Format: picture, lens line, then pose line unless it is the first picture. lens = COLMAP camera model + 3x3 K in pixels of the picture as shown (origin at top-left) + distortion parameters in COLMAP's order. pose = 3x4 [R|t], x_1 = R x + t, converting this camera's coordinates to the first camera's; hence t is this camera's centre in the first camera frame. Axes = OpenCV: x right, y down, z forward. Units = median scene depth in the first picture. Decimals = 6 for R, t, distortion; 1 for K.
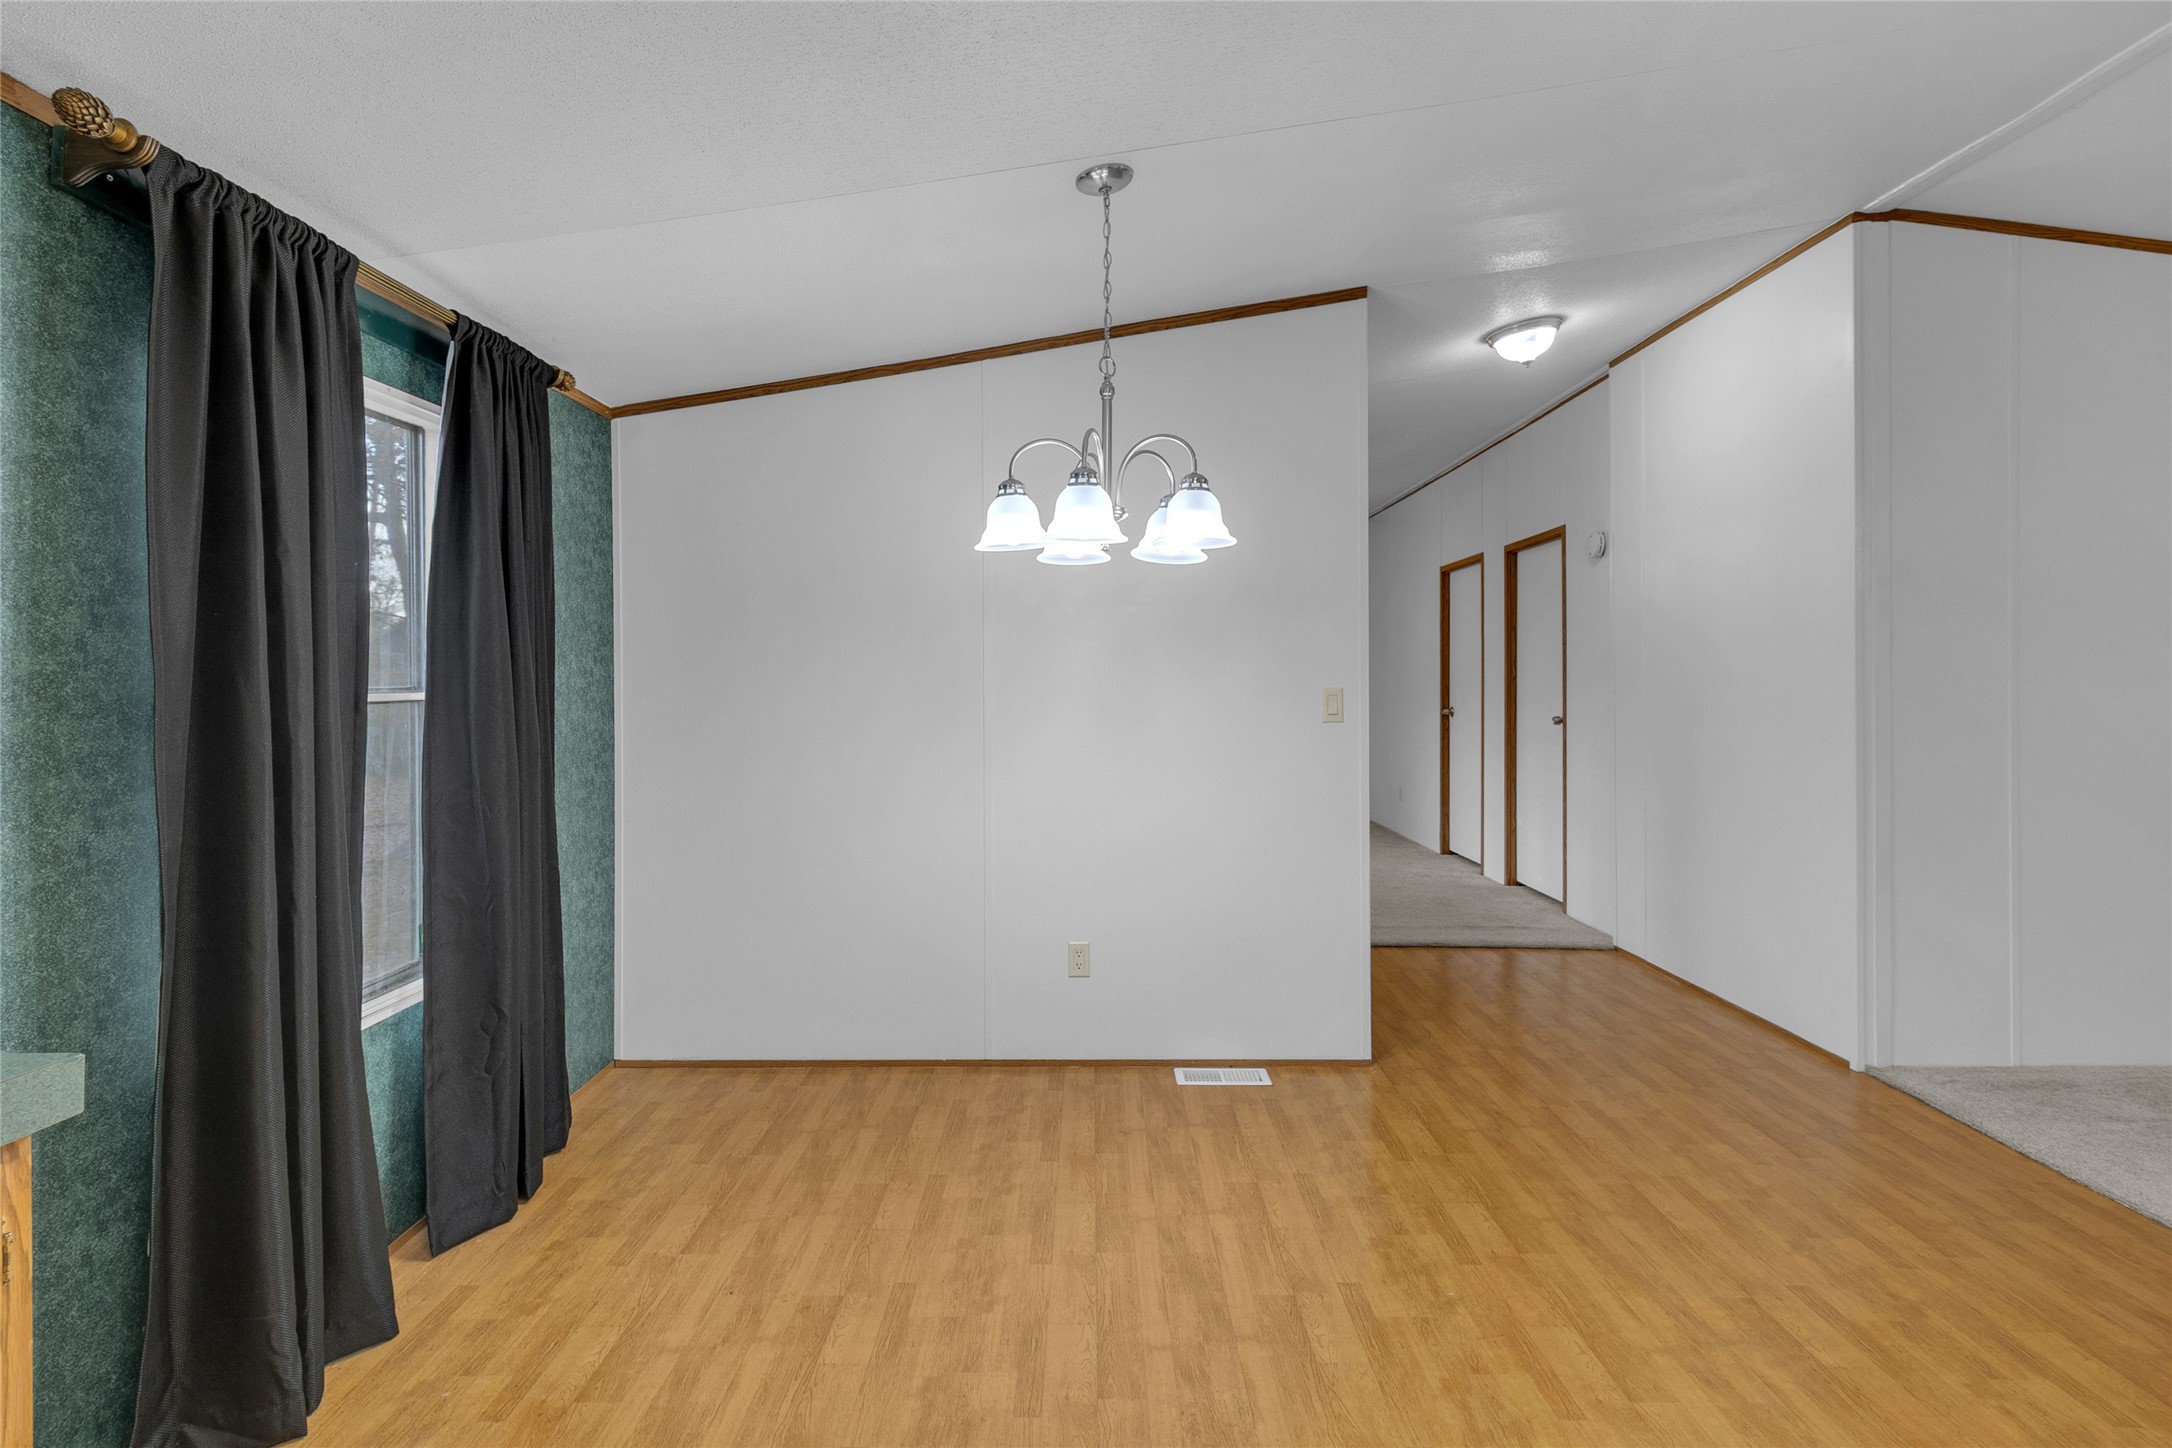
lens RADIAL K [[1014.5, 0, 1070.1], [0, 1014.5, 686.1], [0, 0, 1]] dist [-0.000366, -0.000394]
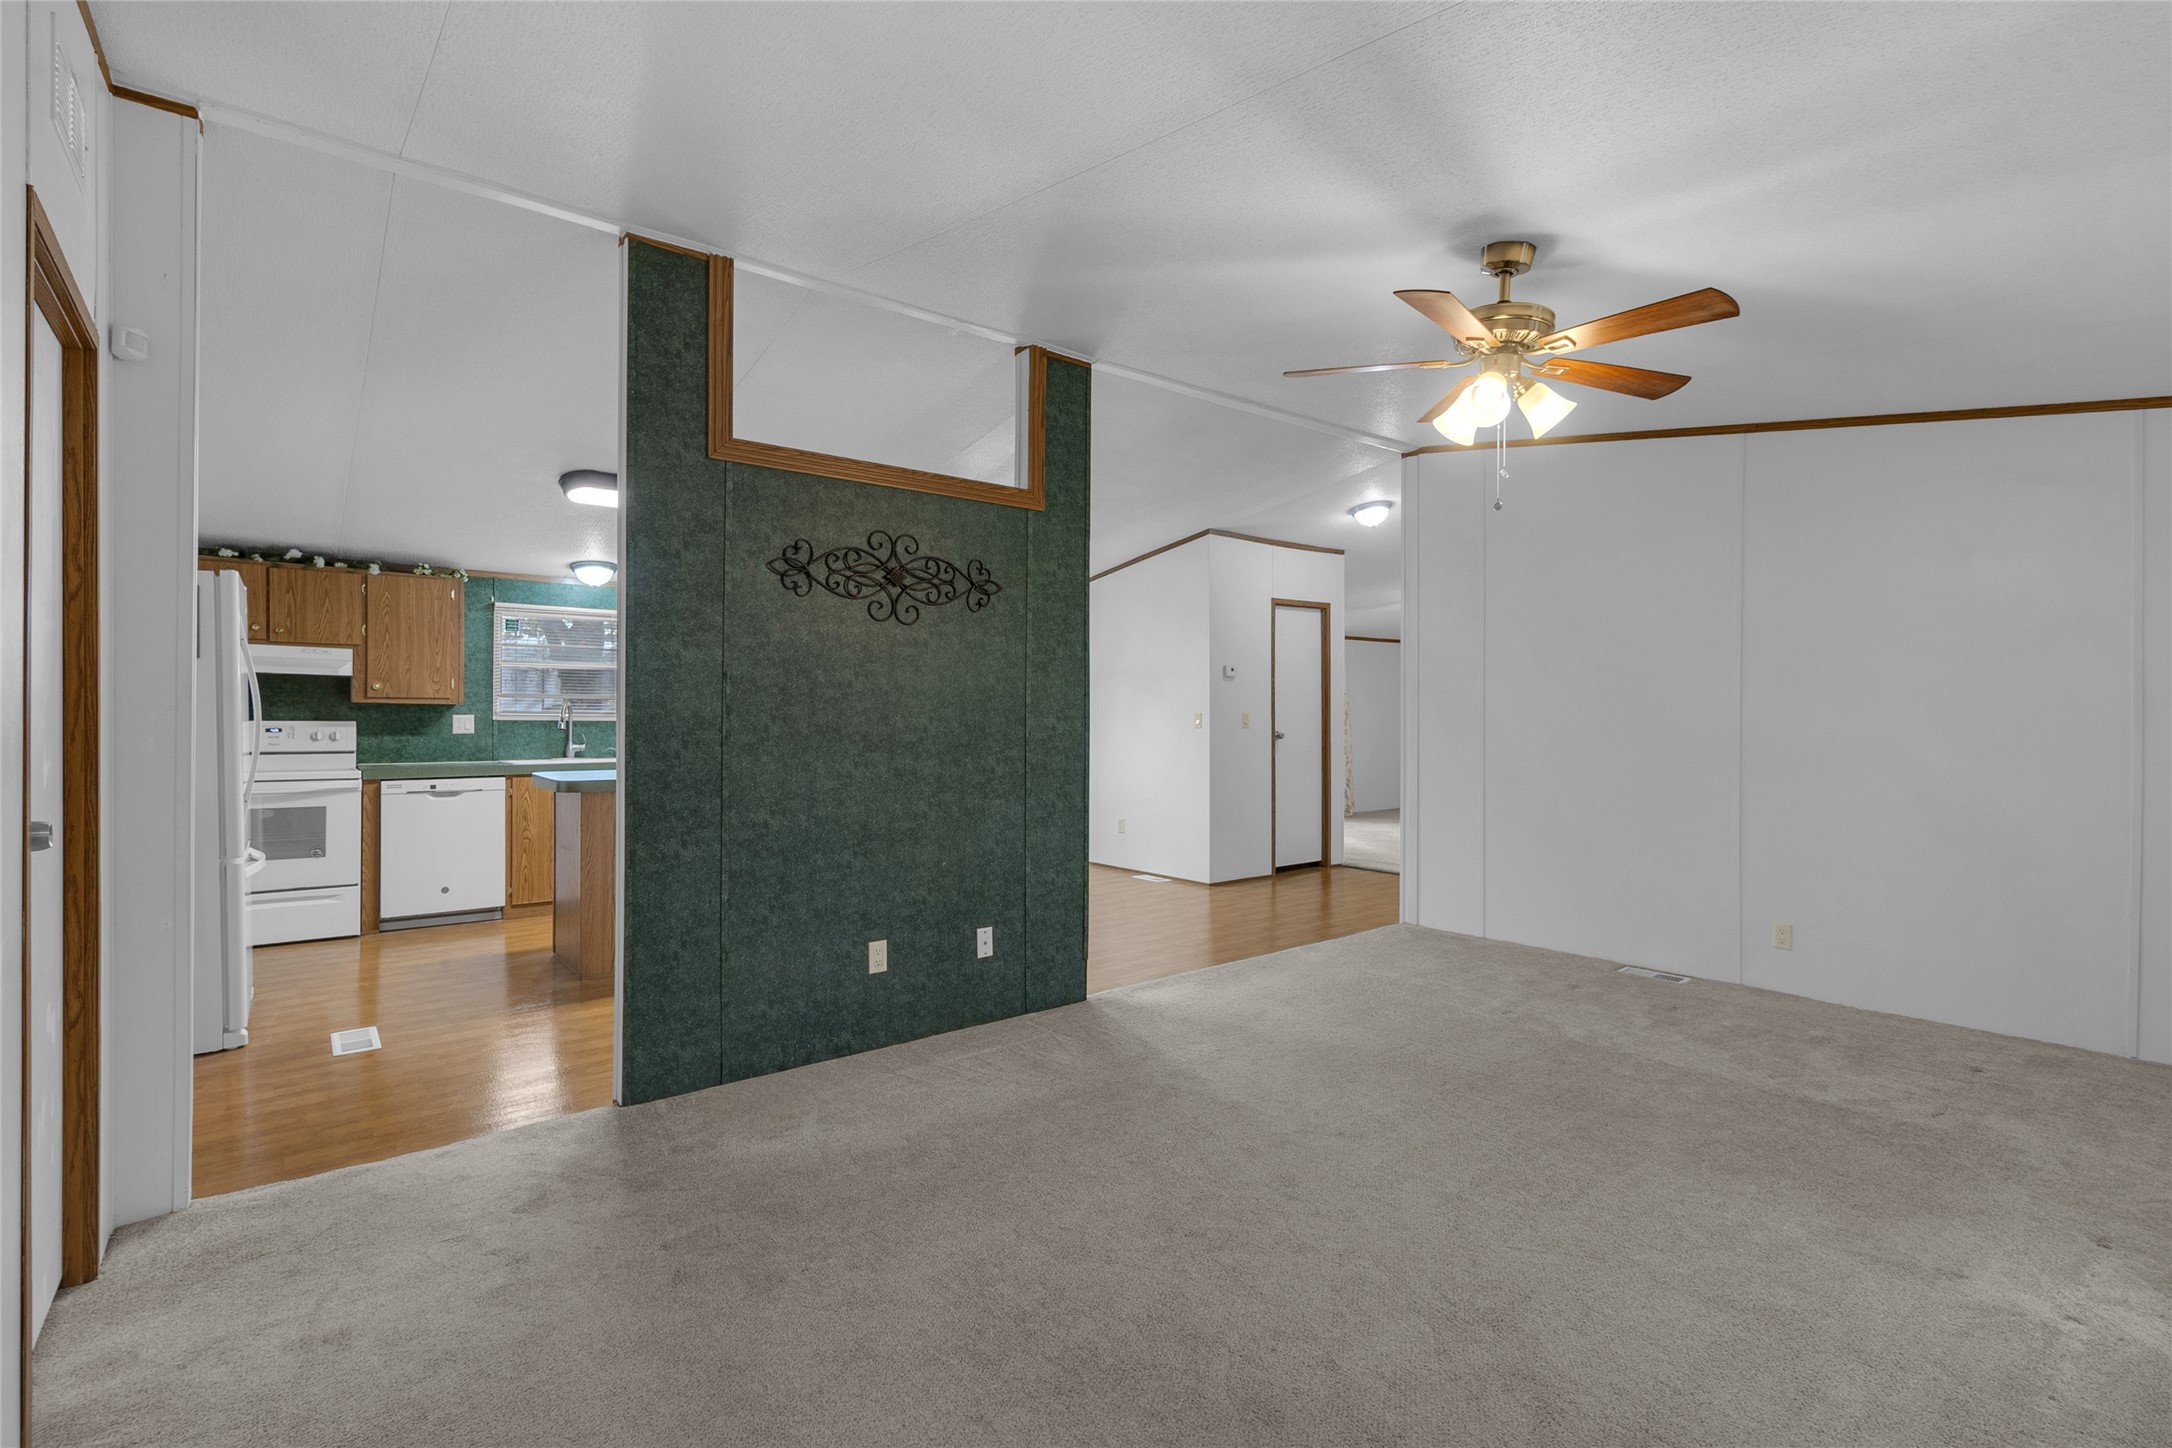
lens RADIAL K [[994.7, 0, 1078.8], [0, 994.7, 712.8], [0, 0, 1]] dist [0.002134, 0.000522]
pose [[0.636884, 0.004131, -0.770948, 2.106016], [-0.004640, 0.999988, 0.001526, 0.001284], [0.770946, 0.002605, 0.636896, -0.694169]]
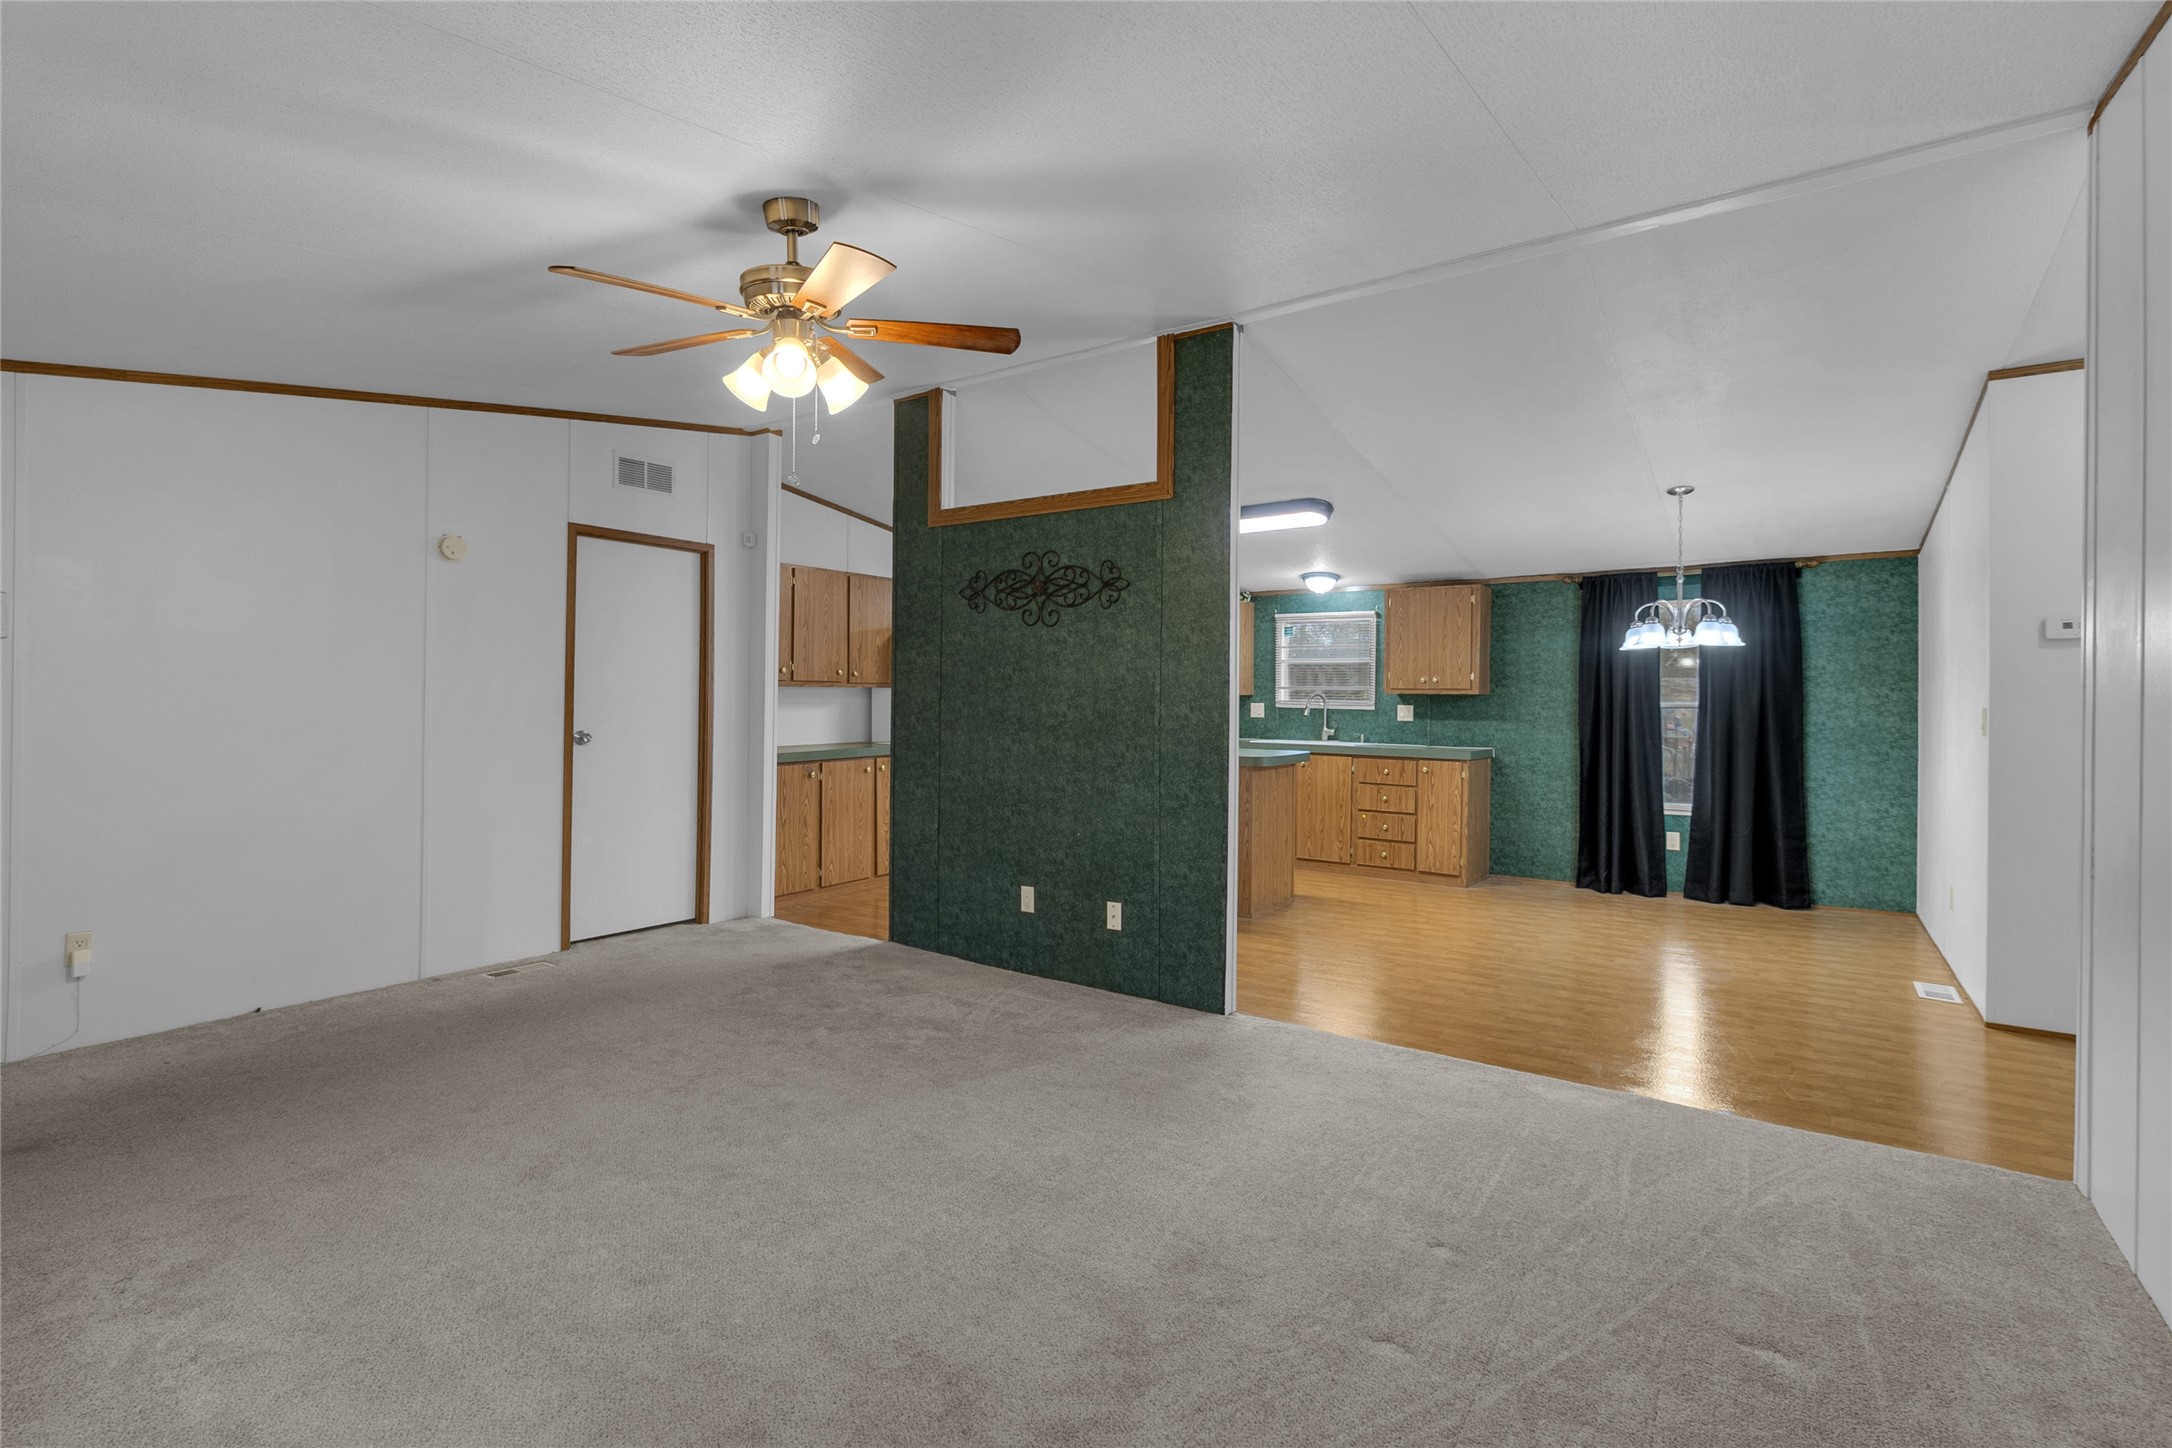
lens RADIAL K [[1006.6, 0, 1084.9], [0, 1006.6, 692.8], [0, 0, 1]] dist [0.000540, 0.000024]
pose [[-0.559721, -0.005858, -0.828661, 2.228734], [-0.008905, 0.999960, -0.001054, -0.006893], [0.828634, 0.006789, -0.559750, 0.942445]]
